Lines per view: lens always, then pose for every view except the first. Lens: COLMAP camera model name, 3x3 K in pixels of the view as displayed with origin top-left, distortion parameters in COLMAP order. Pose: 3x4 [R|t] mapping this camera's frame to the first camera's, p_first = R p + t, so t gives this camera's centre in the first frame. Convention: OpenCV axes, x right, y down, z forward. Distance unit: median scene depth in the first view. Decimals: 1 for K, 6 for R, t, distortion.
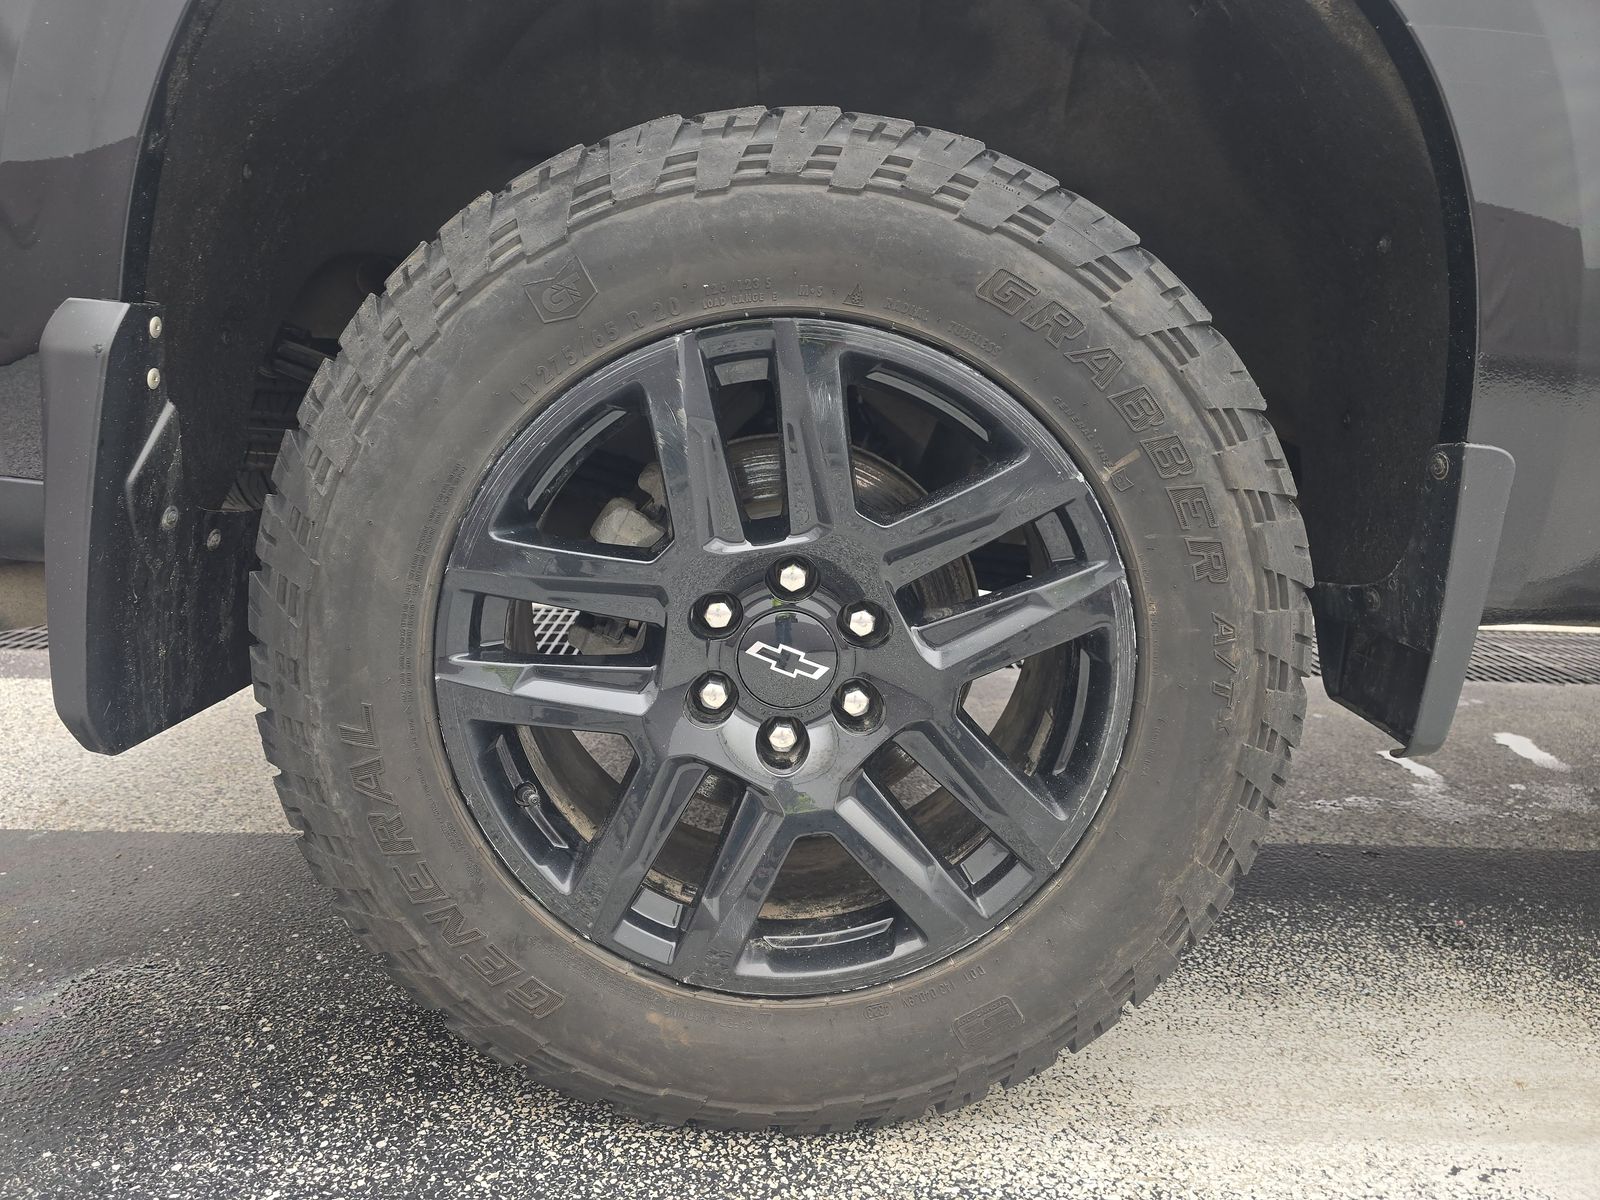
lens RADIAL K [[1093.6, 0, 800.0], [0, 1093.6, 600.0], [0, 0, 1]] dist [0.006629, 0.002653]
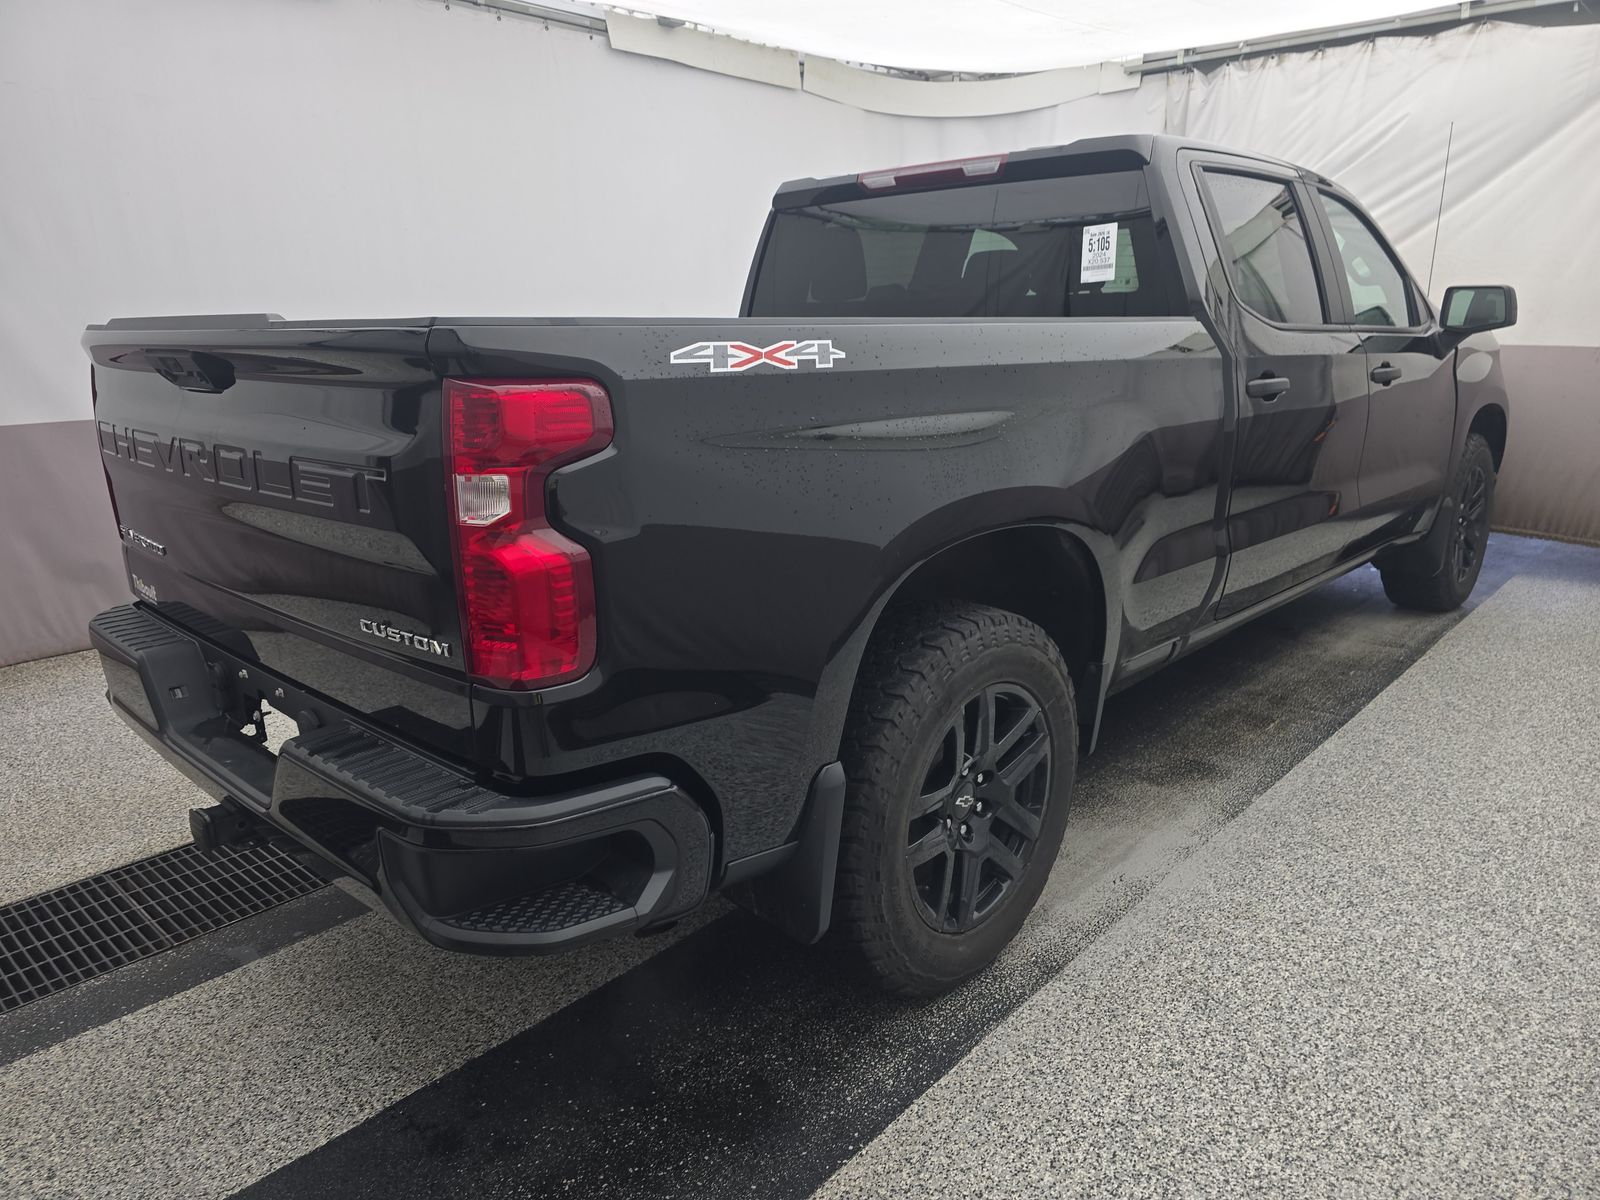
lens RADIAL K [[1093.6, 0, 800.0], [0, 1093.6, 600.0], [0, 0, 1]] dist [0.006629, 0.002653]
pose [[0.678811, -0.215776, 0.701895, -2.316826], [0.195587, 0.974451, 0.110410, -0.895158], [-0.707786, 0.062334, 0.703671, -0.698084]]
